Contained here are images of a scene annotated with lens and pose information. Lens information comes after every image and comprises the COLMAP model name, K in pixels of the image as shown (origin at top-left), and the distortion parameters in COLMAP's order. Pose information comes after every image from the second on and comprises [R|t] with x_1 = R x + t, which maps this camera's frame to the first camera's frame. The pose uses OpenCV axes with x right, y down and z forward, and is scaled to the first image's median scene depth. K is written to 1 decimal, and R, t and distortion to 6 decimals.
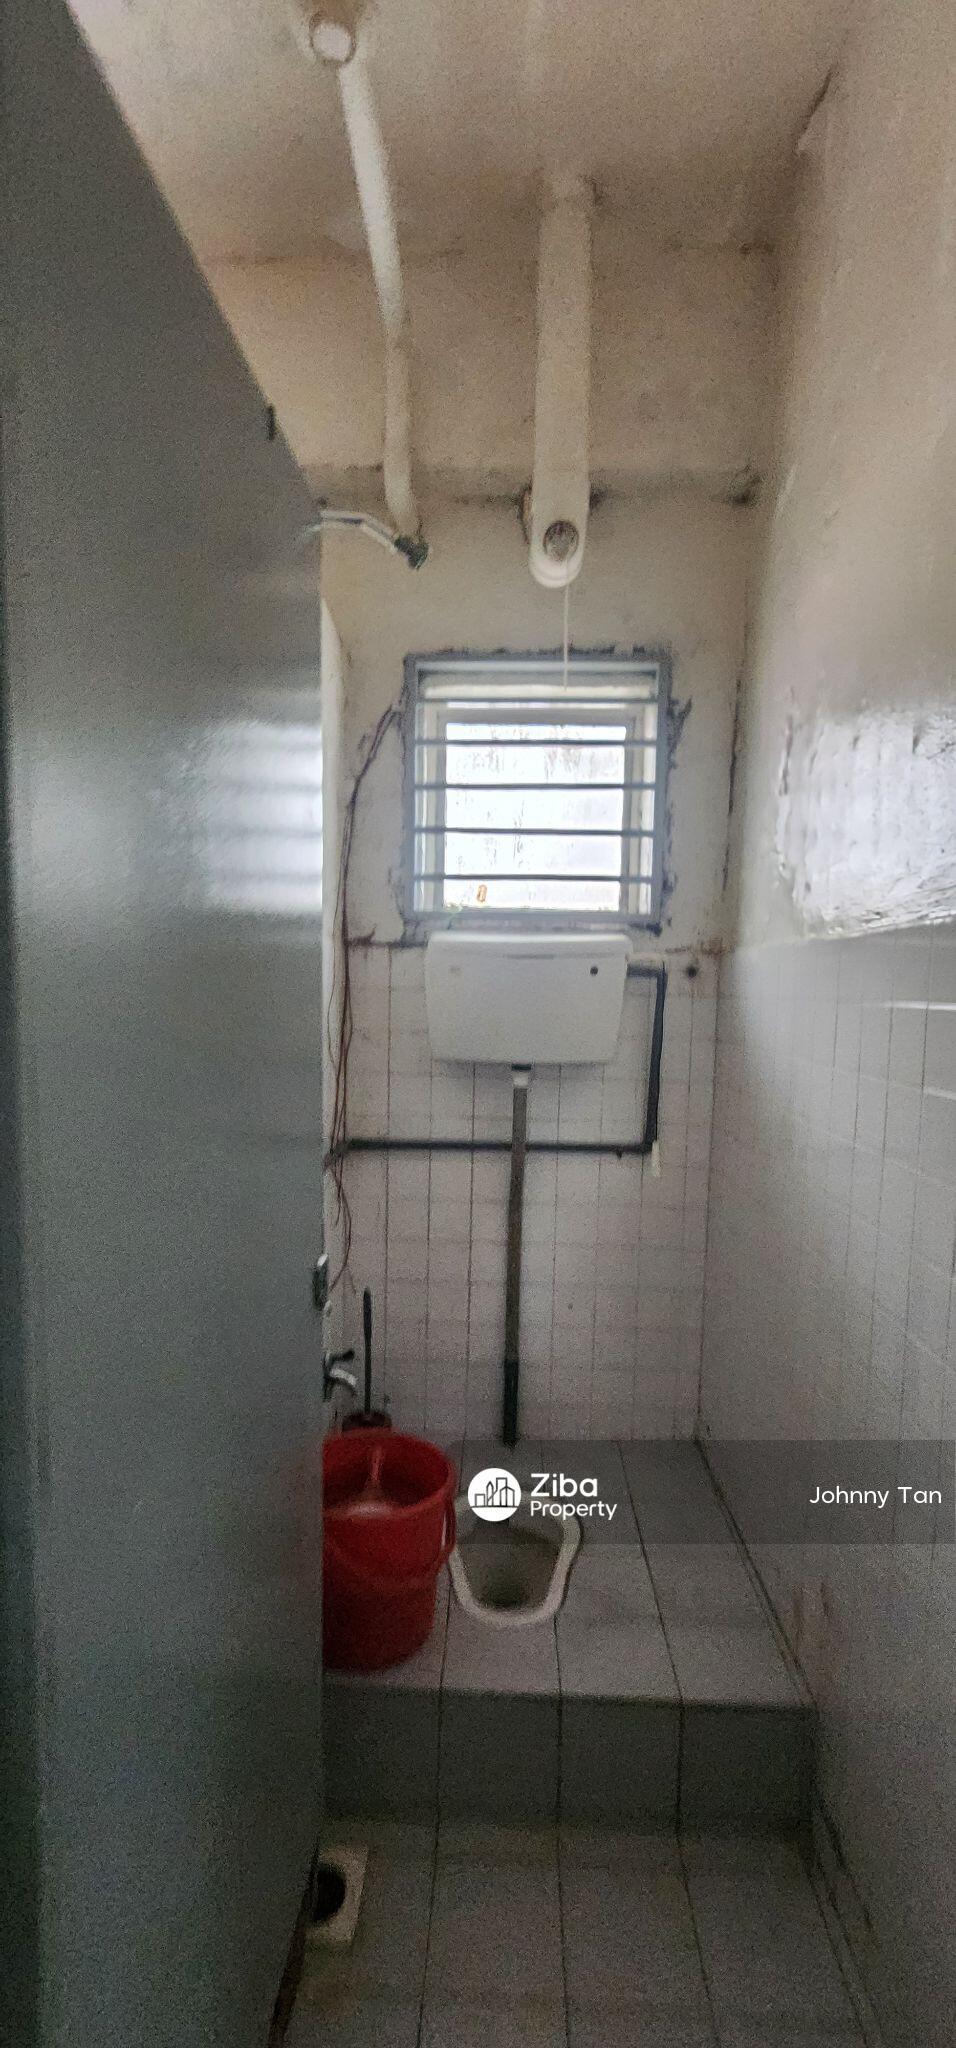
lens RADIAL K [[853.4, 0, 503.9], [0, 853.4, 1073.8], [0, 0, 1]] dist [0.000844, 0.000178]
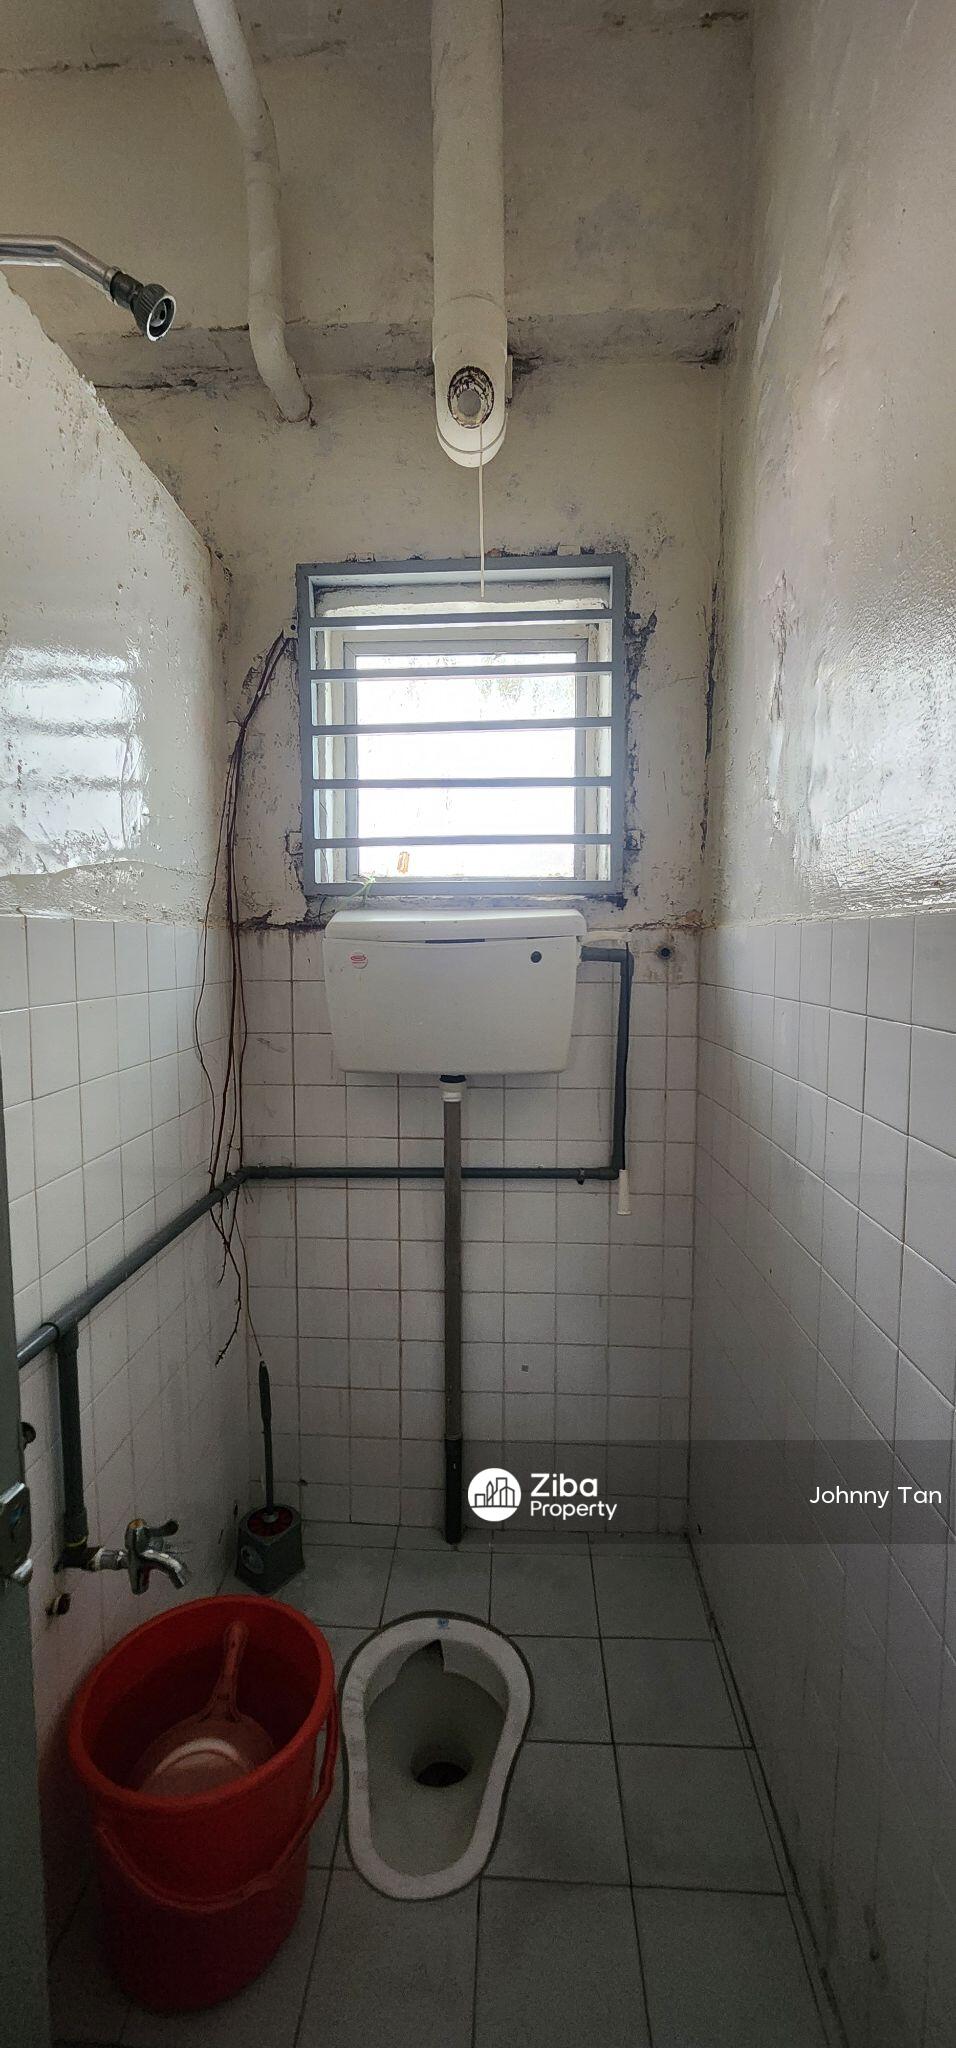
lens RADIAL K [[853.4, 0, 481.1], [0, 853.4, 1024.3], [0, 0, 1]] dist [0.000844, 0.000178]
pose [[0.999607, -0.020252, -0.019380, 0.064265], [0.019970, 0.999694, -0.014623, -0.045589], [0.019670, 0.014230, 0.999705, 0.205141]]
